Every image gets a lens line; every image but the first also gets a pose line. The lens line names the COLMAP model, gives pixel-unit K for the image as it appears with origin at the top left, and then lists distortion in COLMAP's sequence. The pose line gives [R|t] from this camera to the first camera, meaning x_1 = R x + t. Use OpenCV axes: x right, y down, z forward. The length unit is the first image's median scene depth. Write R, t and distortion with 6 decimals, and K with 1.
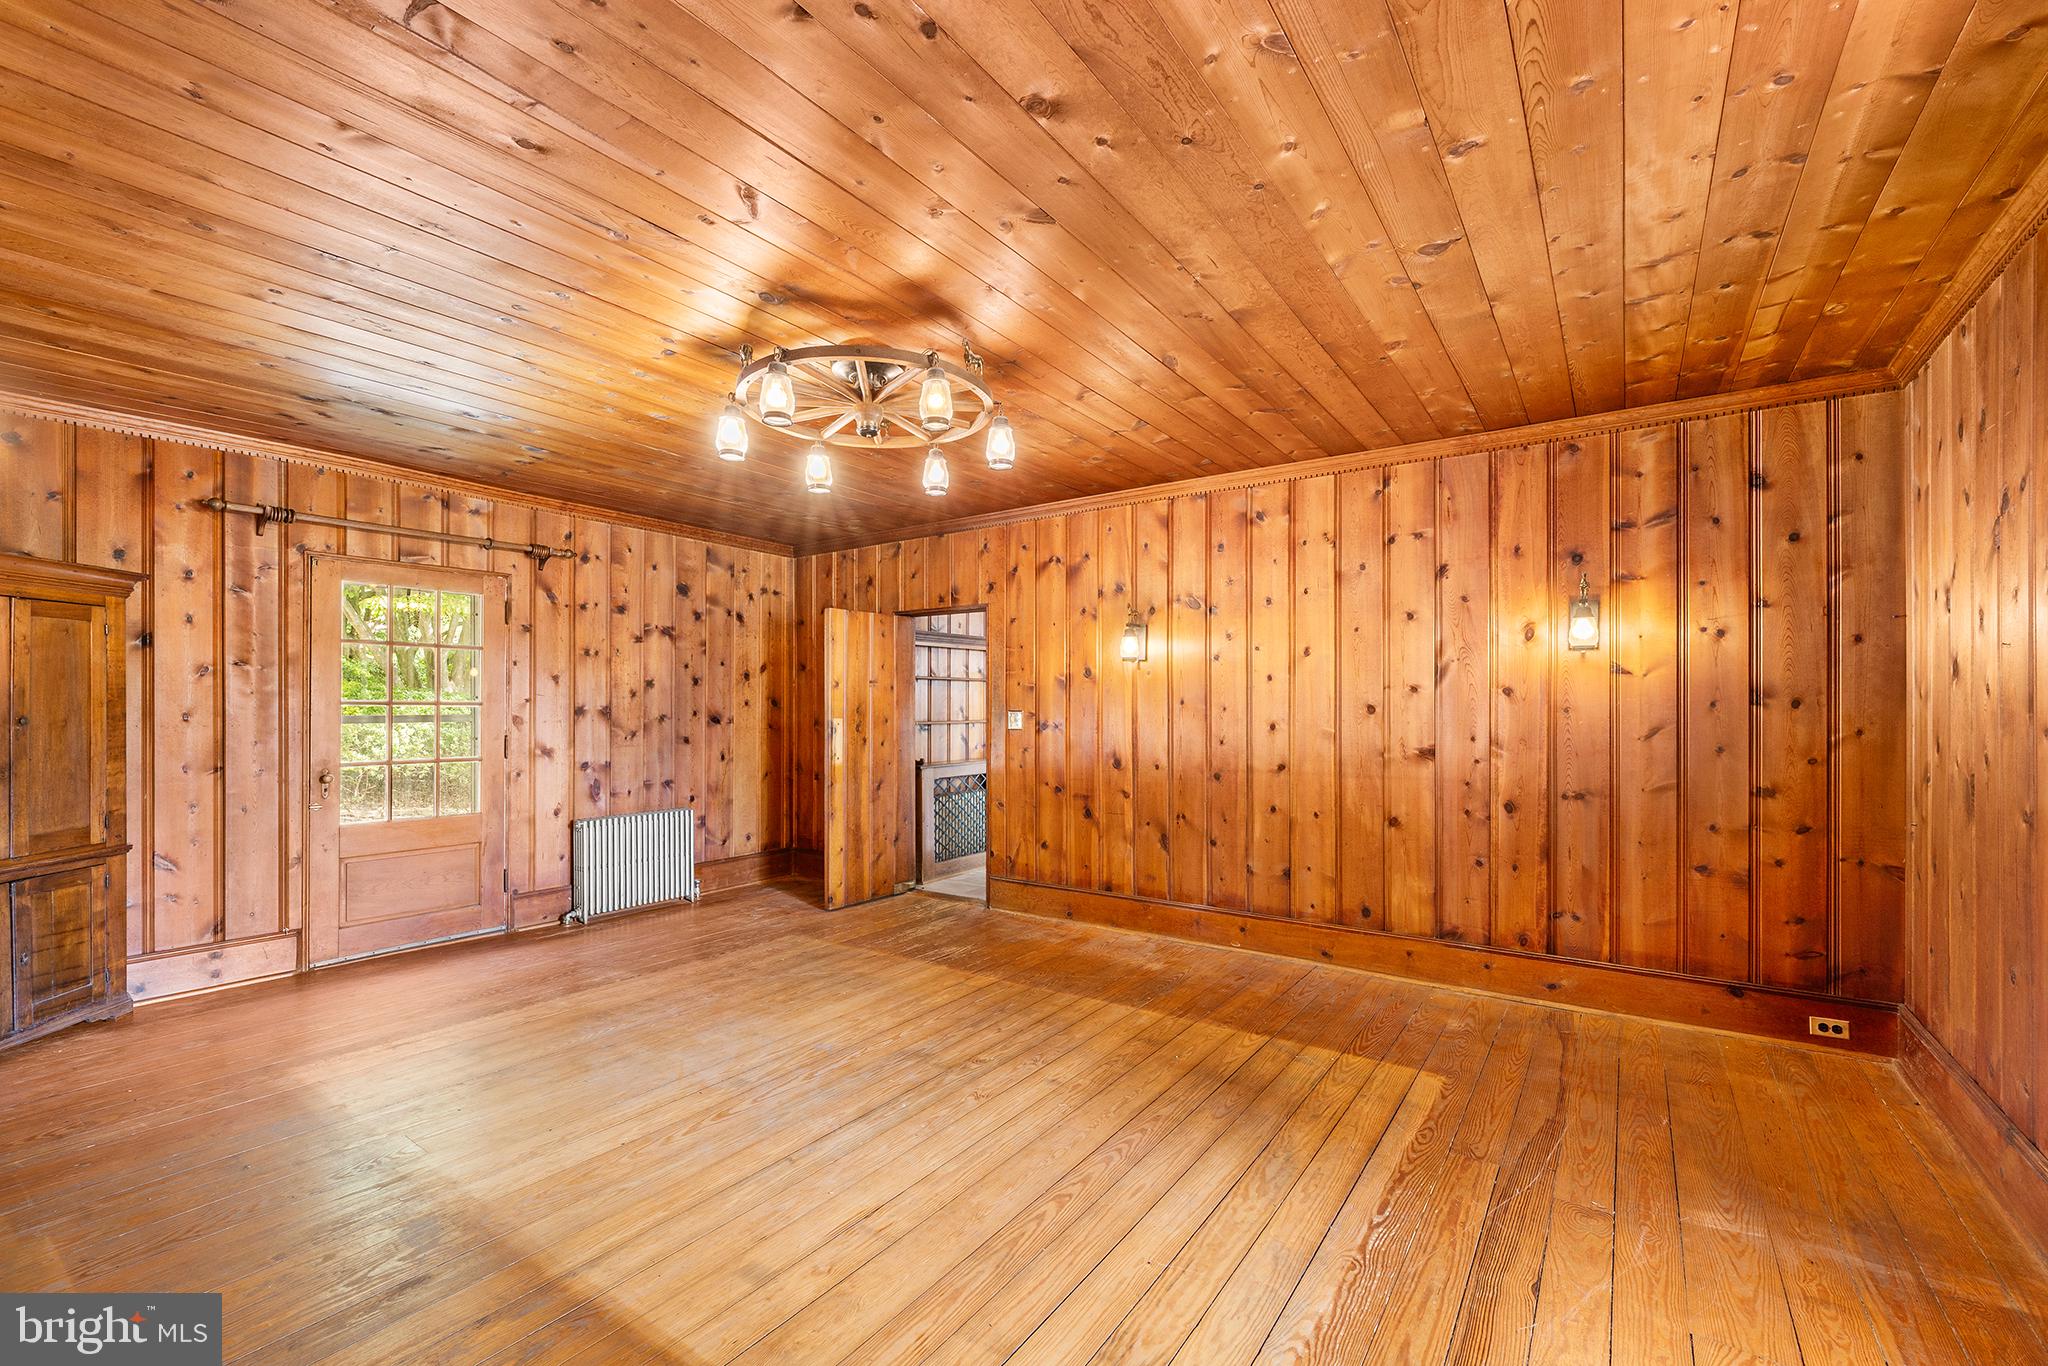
lens RADIAL K [[852.9, 0, 1022.8], [0, 852.9, 703.0], [0, 0, 1]] dist [-0.001259, -0.000362]
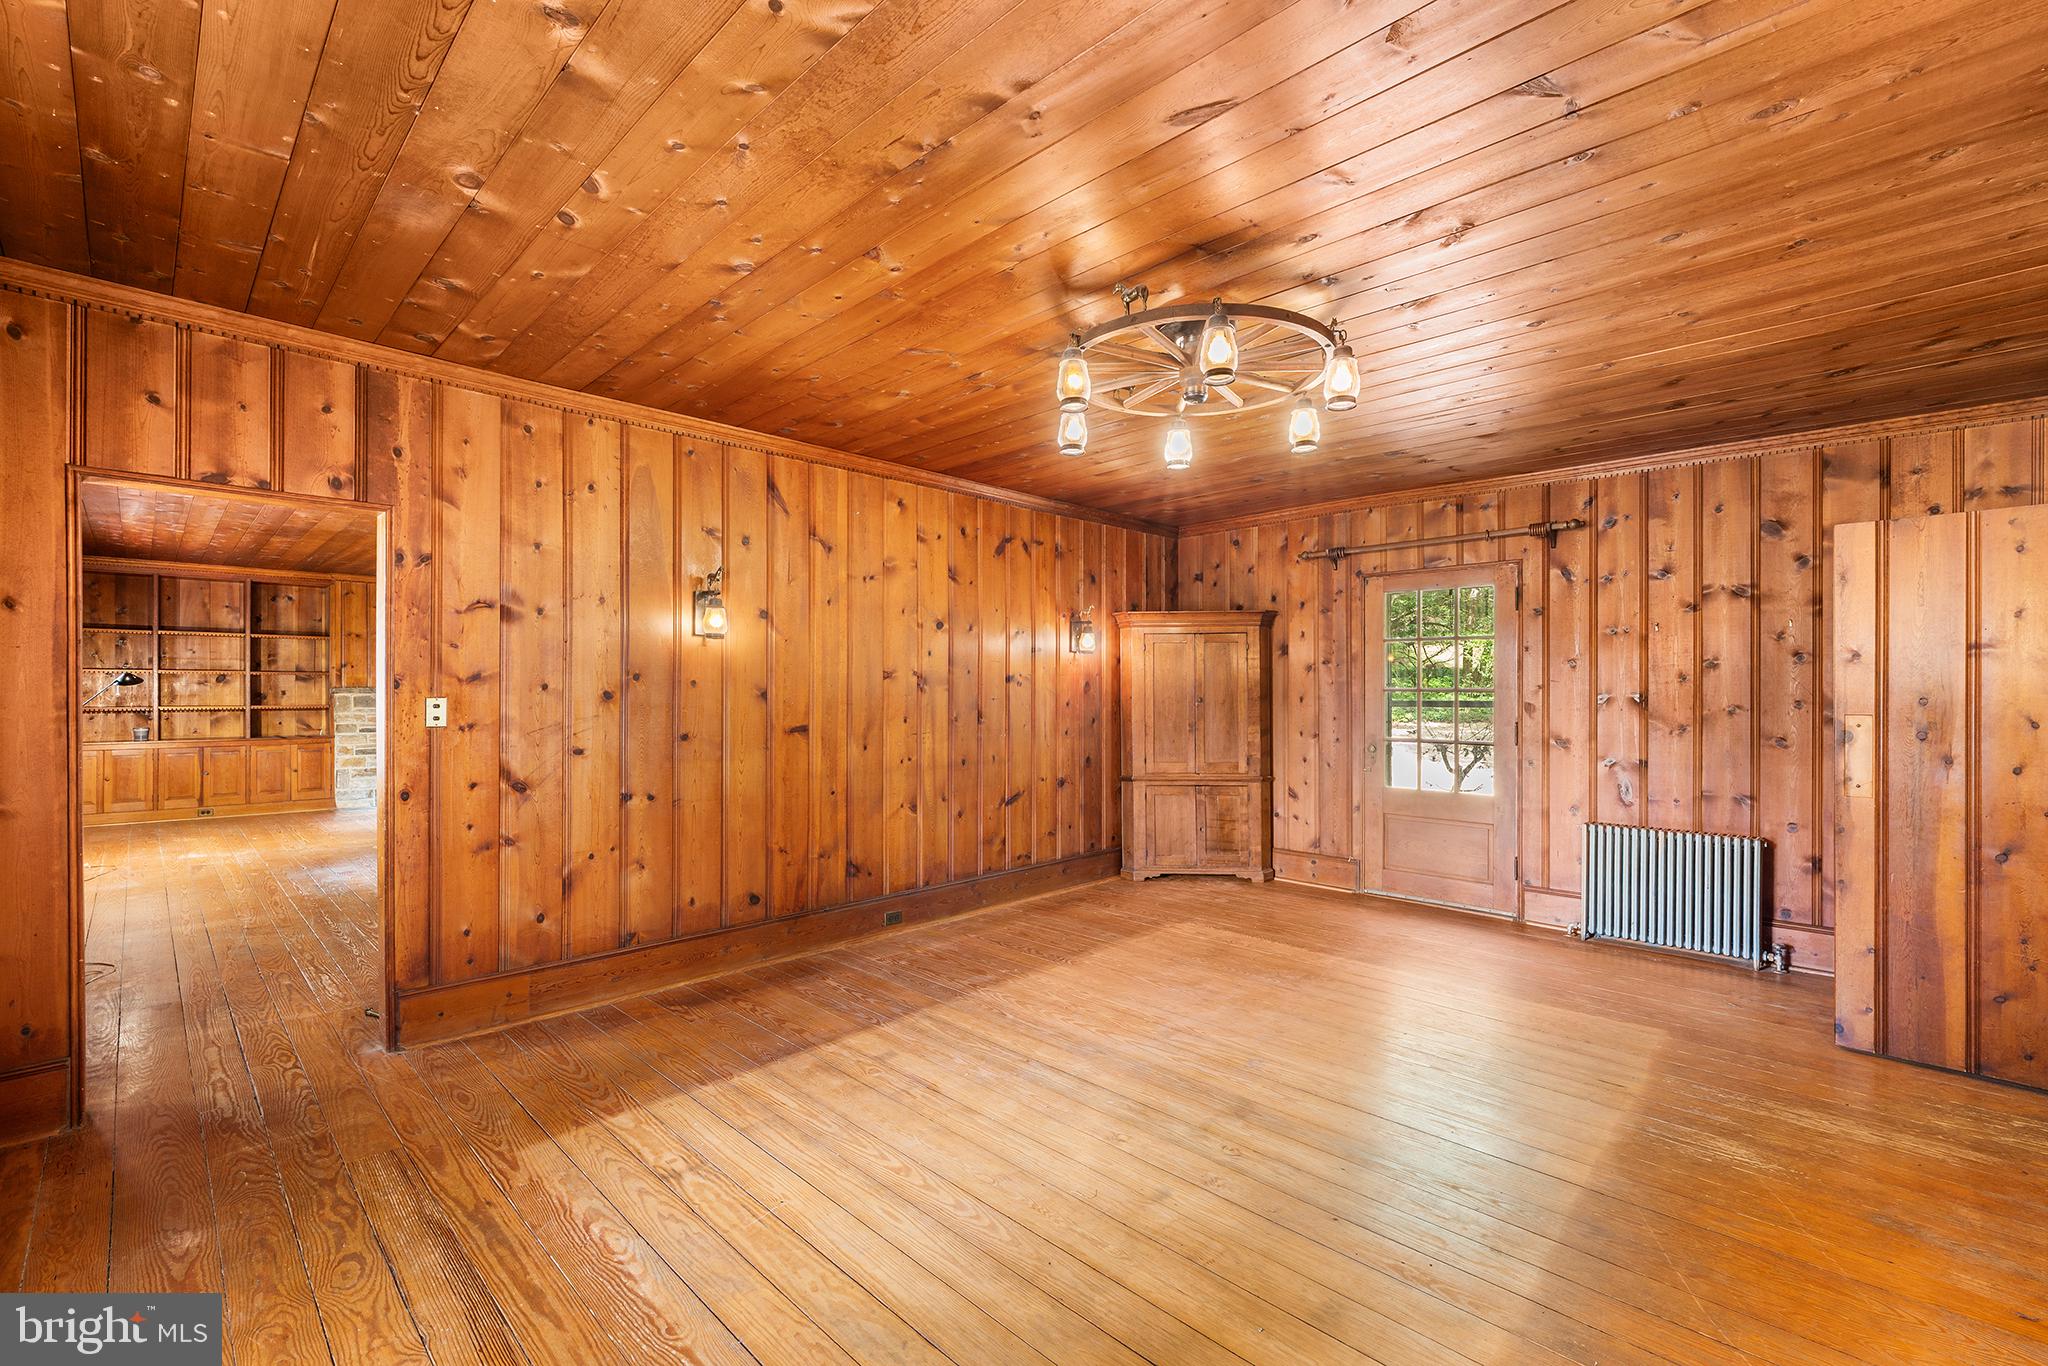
lens RADIAL K [[861.9, 0, 1024.0], [0, 861.9, 683.0], [0, 0, 1]] dist [0.000666, -0.000038]
pose [[-0.153968, -0.009094, -0.988034, 0.561733], [0.001749, 0.999954, -0.009476, 0.000987], [0.988074, -0.003187, -0.153945, 0.692844]]
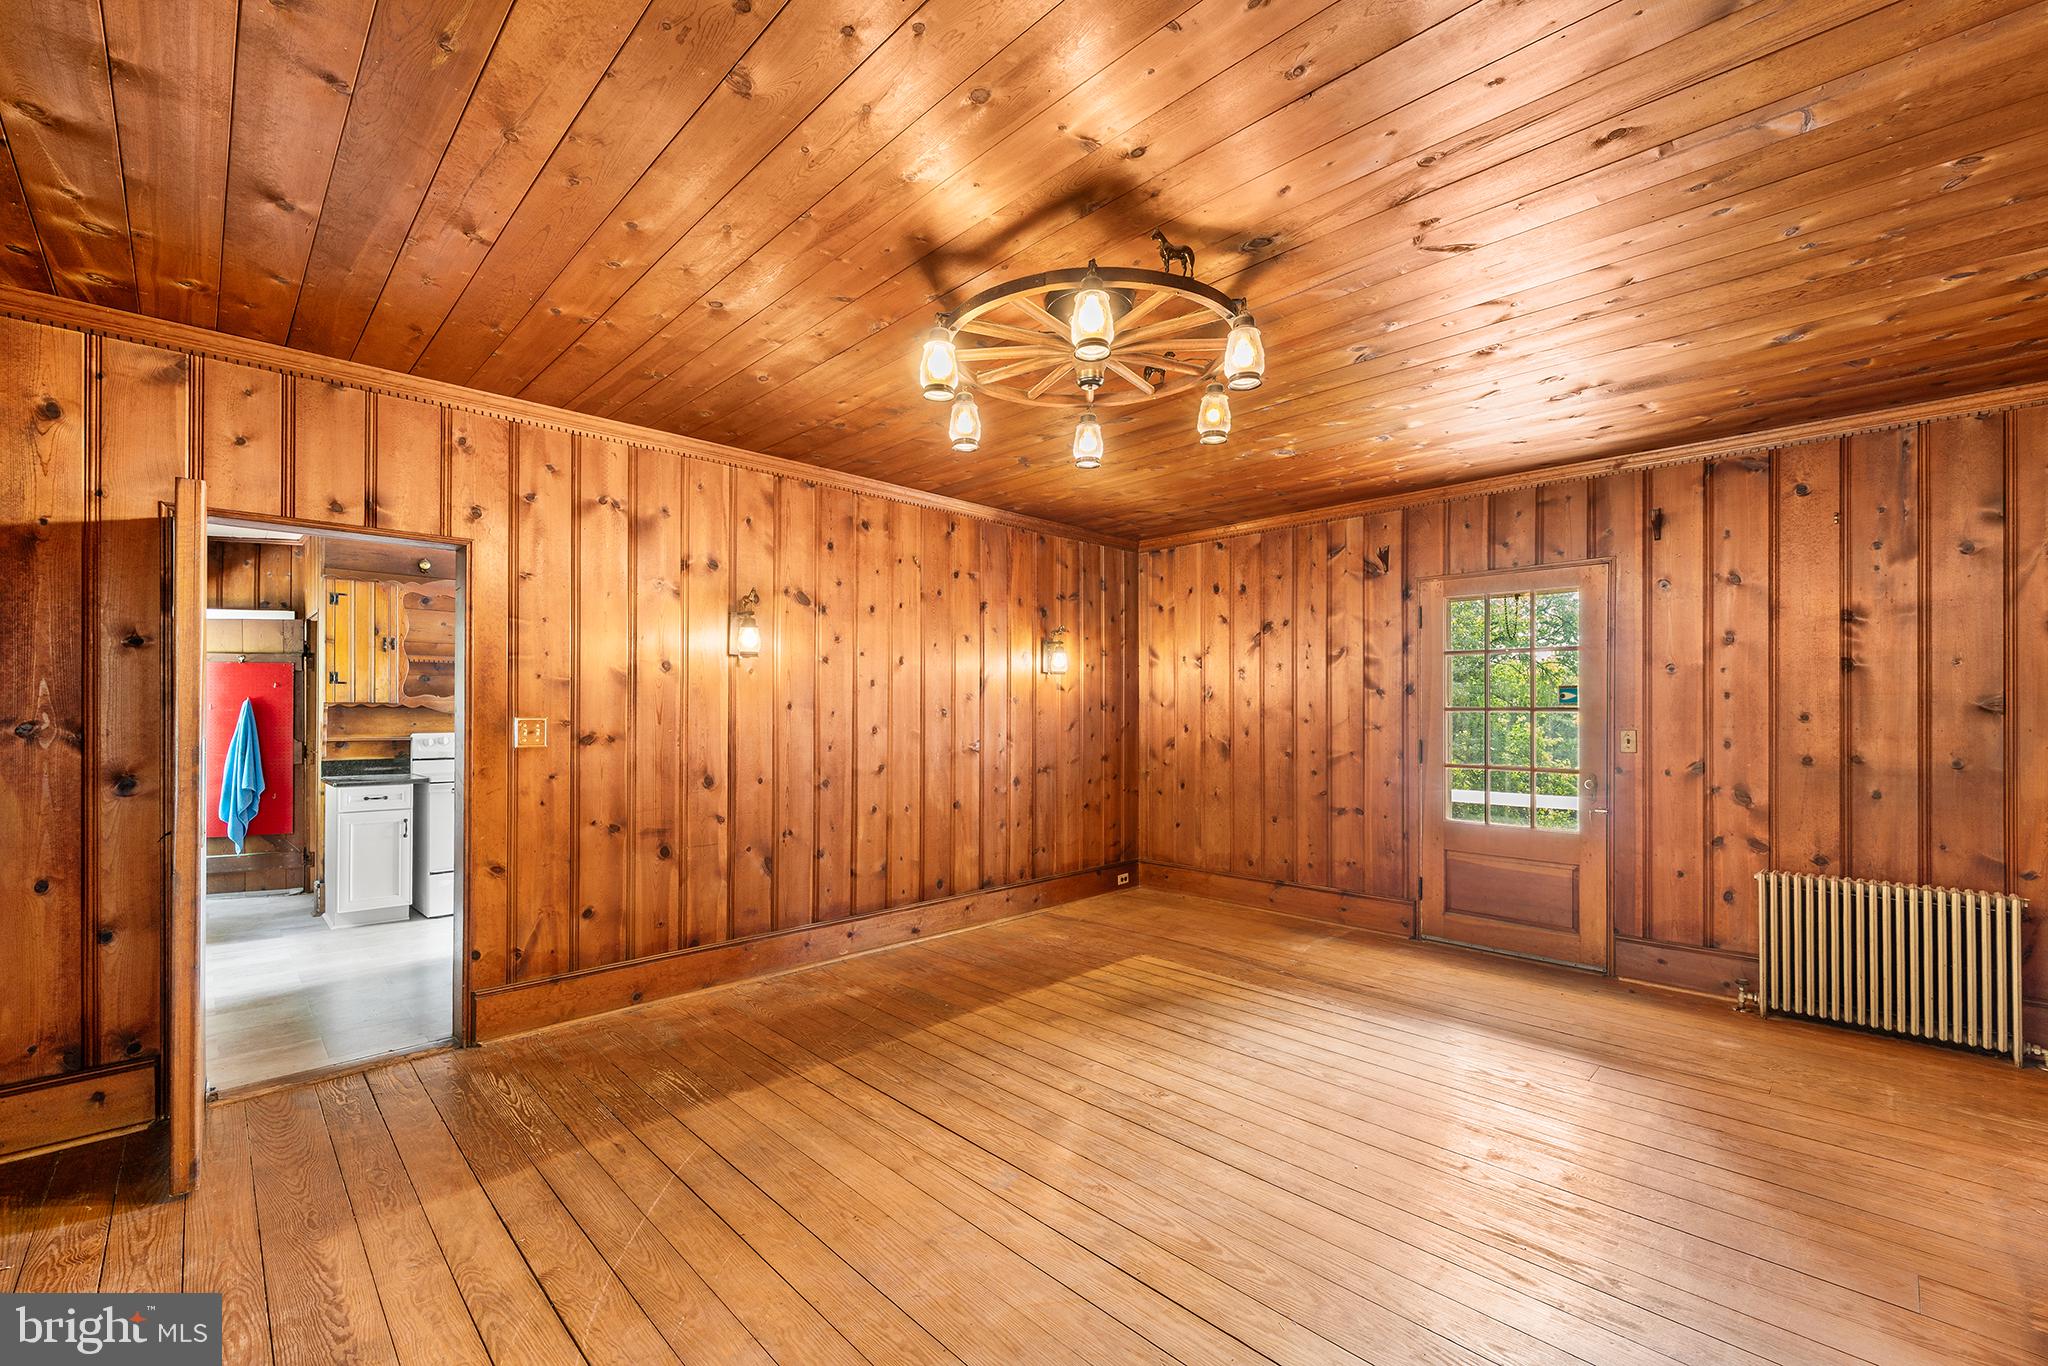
lens RADIAL K [[847.4, 0, 1023.8], [0, 847.4, 709.2], [0, 0, 1]] dist [0.000142, 0.000014]
pose [[0.177025, 0.004143, 0.984198, -0.716350], [-0.001300, 0.999991, -0.003976, 0.006259], [-0.984205, -0.000576, 0.177029, 0.658153]]
